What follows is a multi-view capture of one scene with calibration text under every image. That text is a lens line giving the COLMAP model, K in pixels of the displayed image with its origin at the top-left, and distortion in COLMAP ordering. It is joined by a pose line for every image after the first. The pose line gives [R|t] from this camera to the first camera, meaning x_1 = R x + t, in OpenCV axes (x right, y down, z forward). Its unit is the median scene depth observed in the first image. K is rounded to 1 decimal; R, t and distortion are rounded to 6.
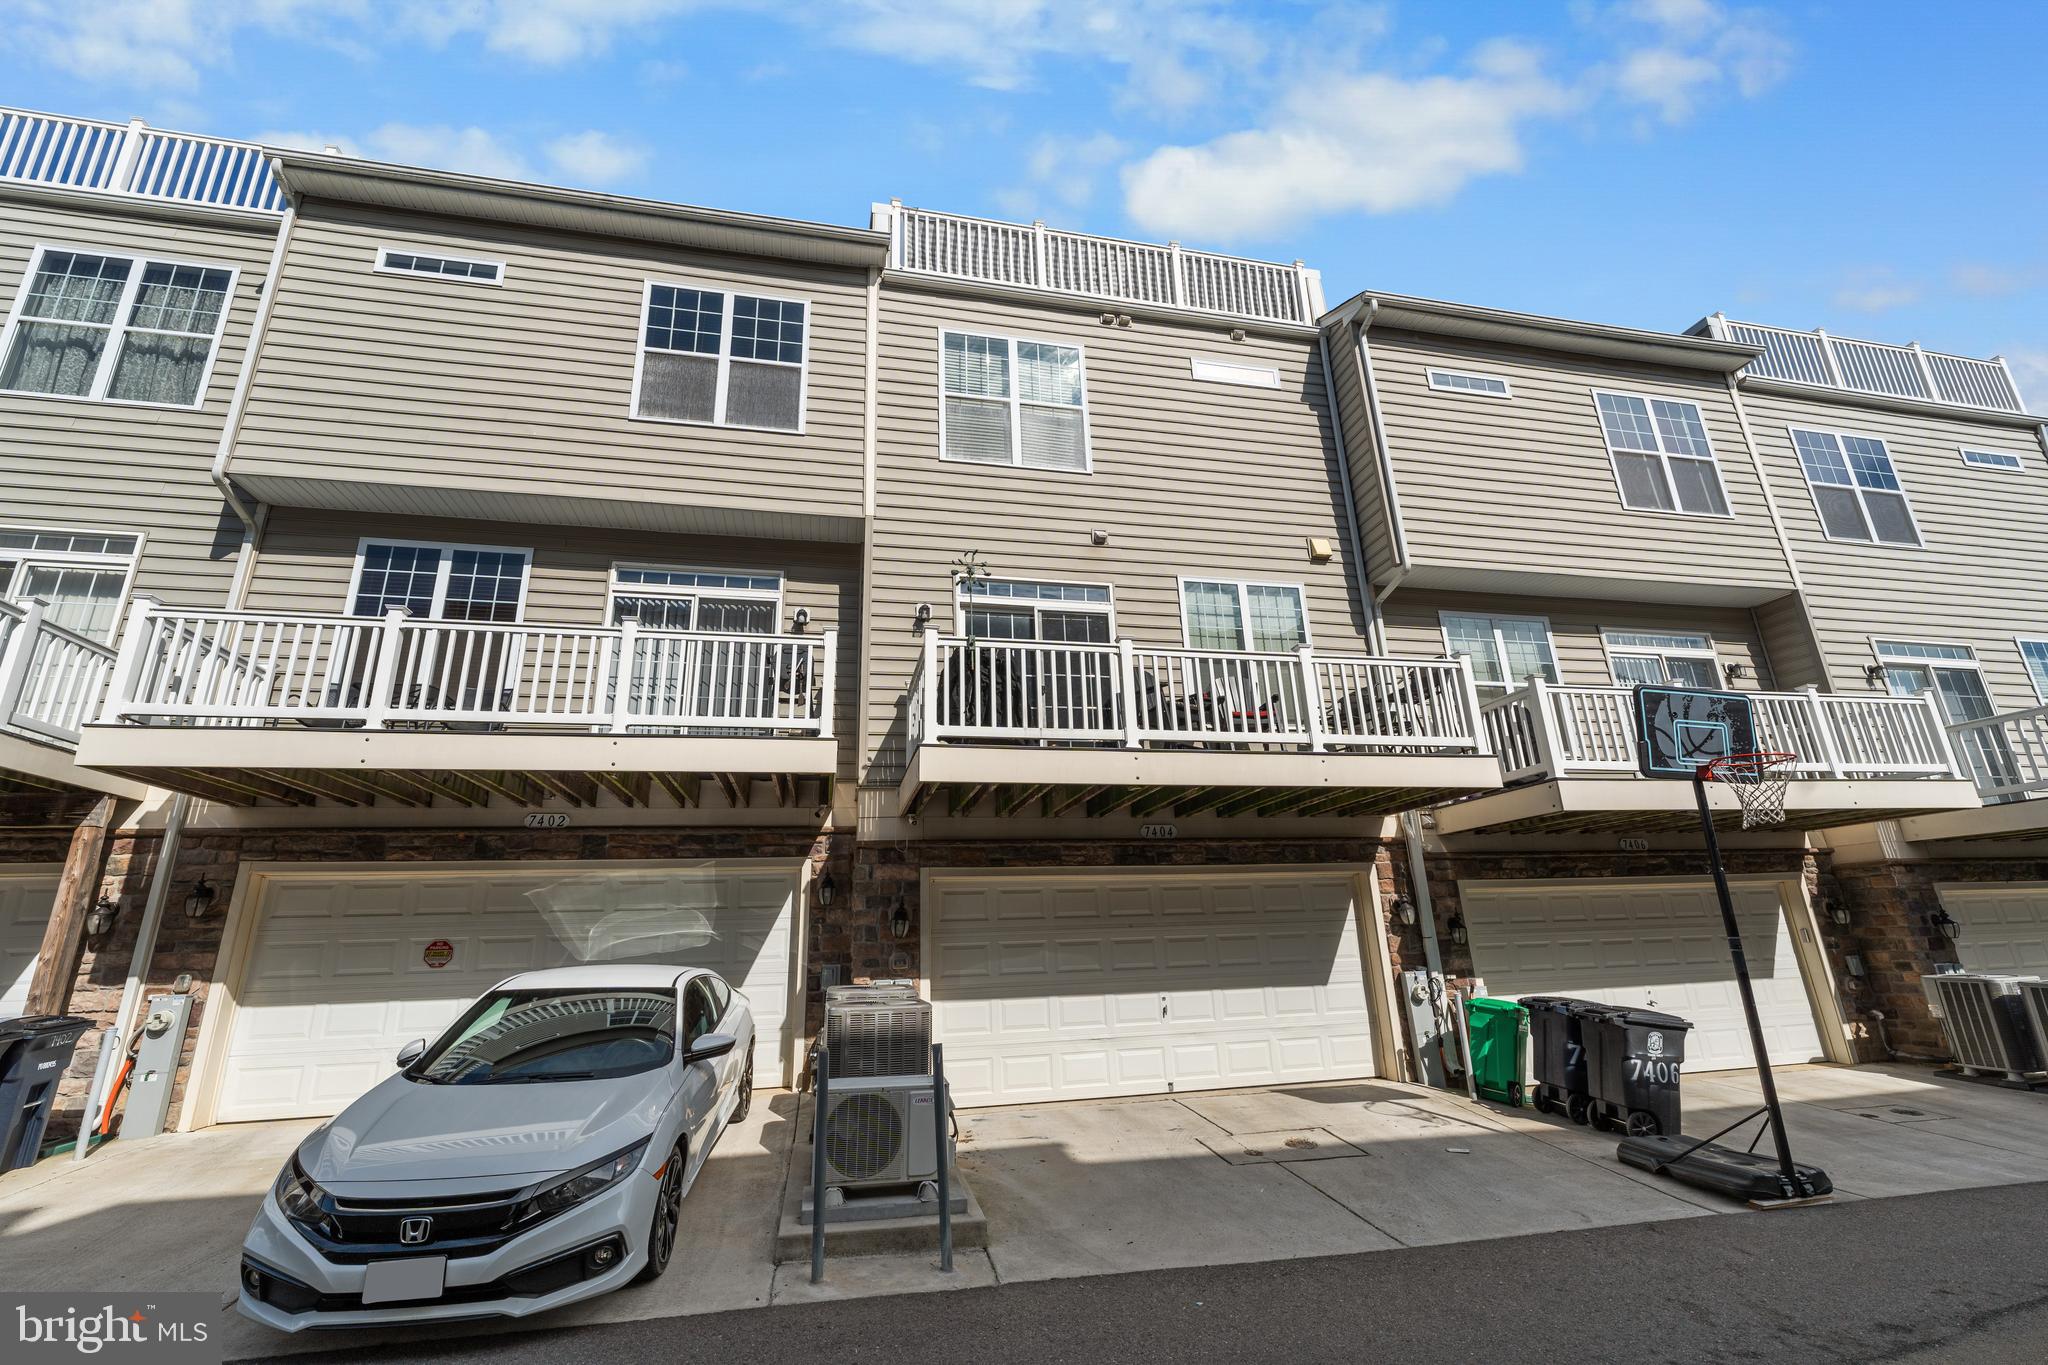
lens RADIAL K [[813.6, 0, 1011.8], [0, 813.6, 685.4], [0, 0, 1]] dist [-0.001423, 0.000225]
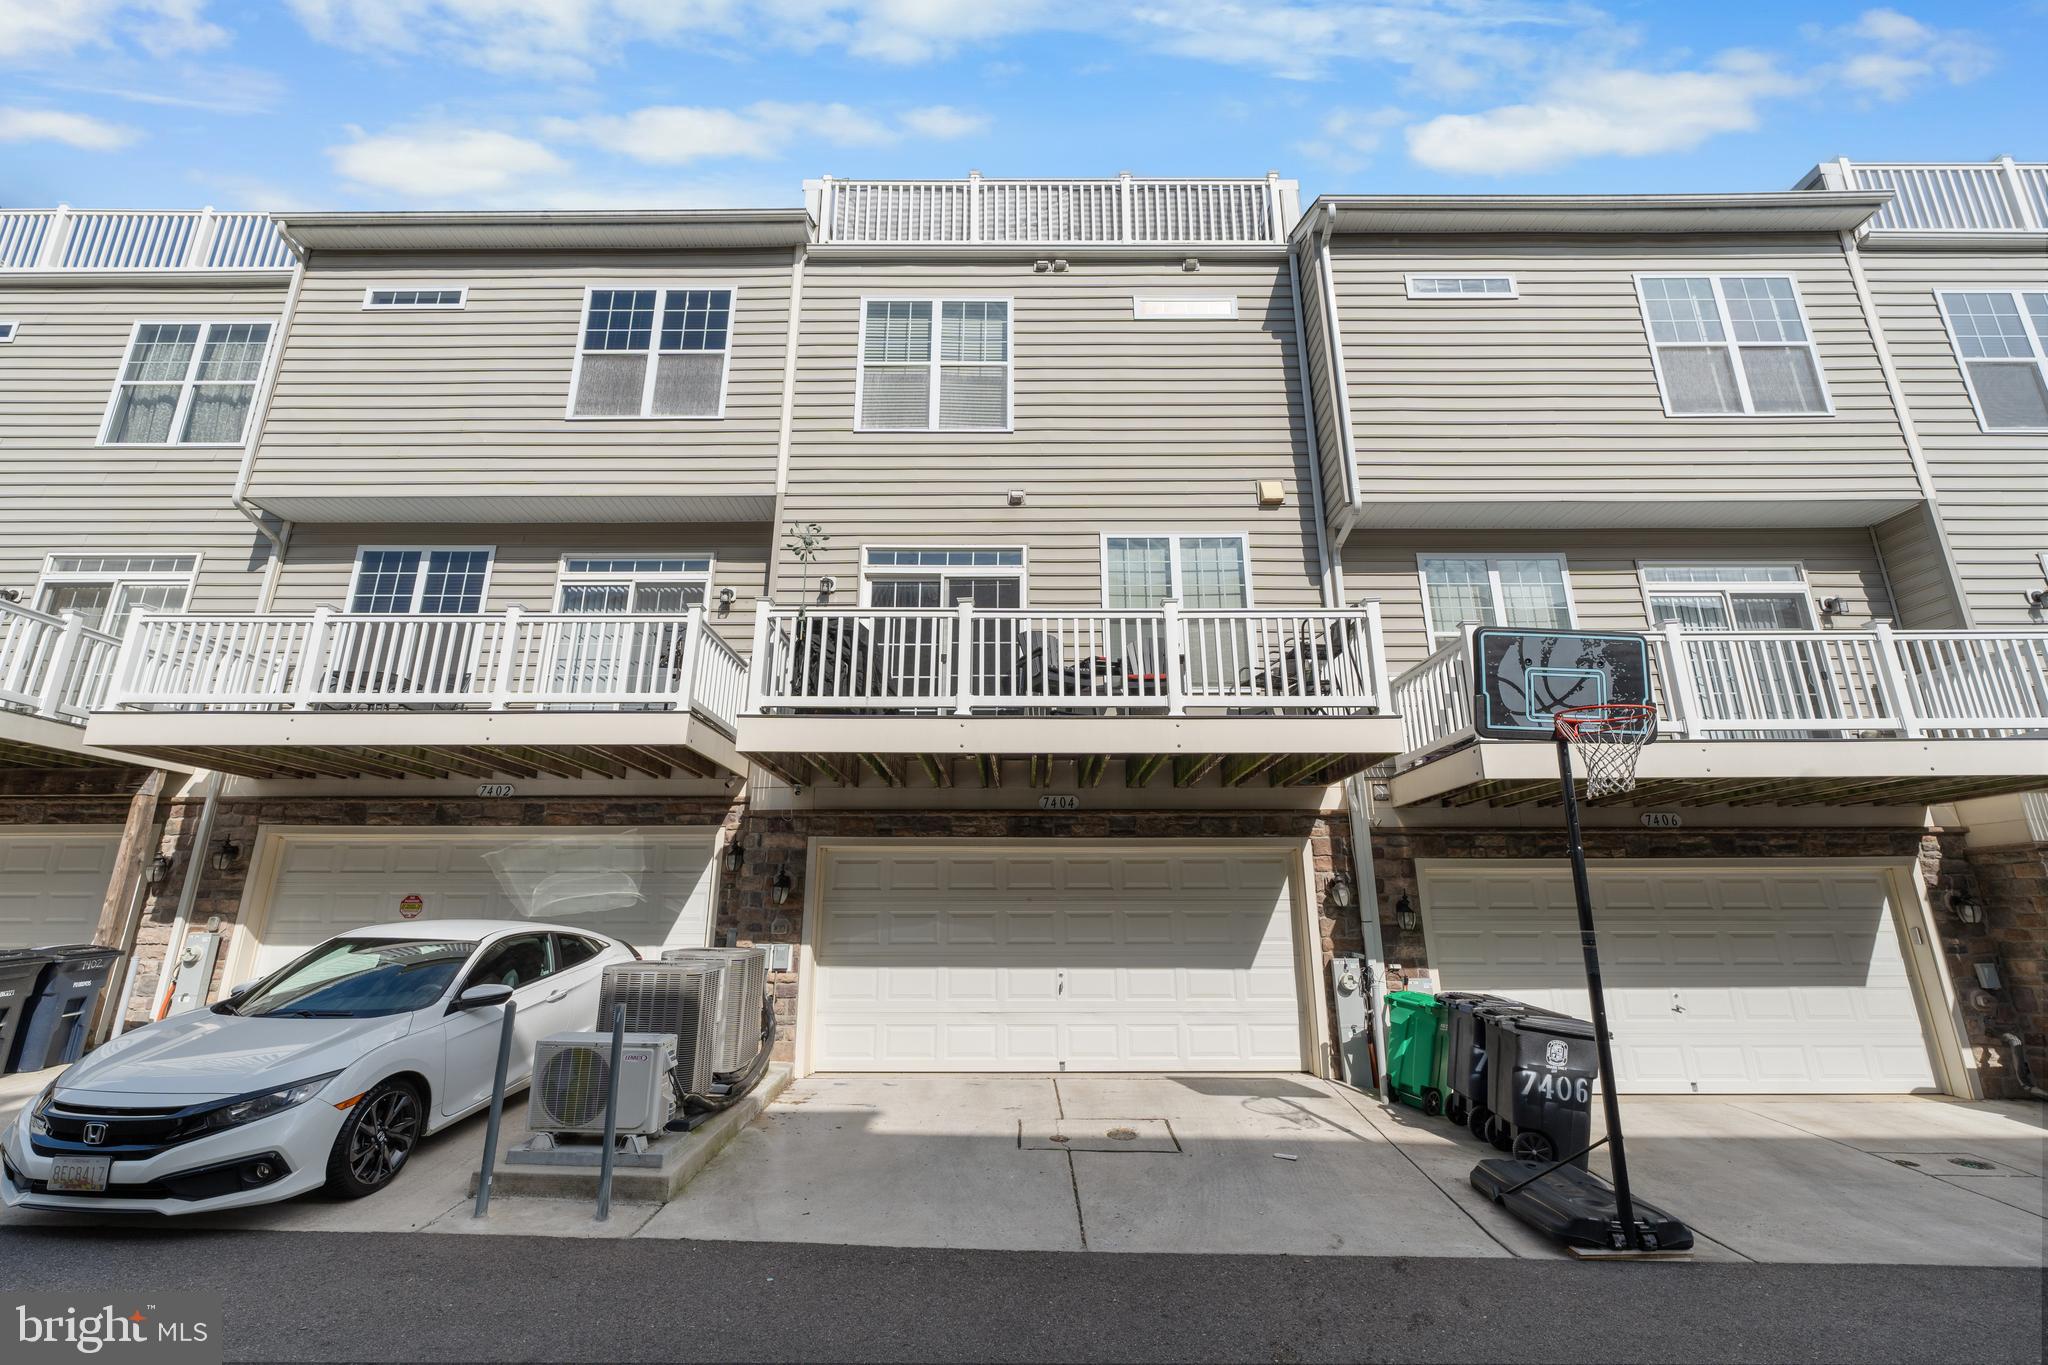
lens RADIAL K [[813.6, 0, 1011.8], [0, 813.6, 685.4], [0, 0, 1]] dist [-0.001423, 0.000225]
pose [[0.978252, -0.026439, -0.205726, 0.319663], [0.032882, 0.999068, 0.027962, 0.013355], [0.204795, -0.034118, 0.978210, 0.056359]]
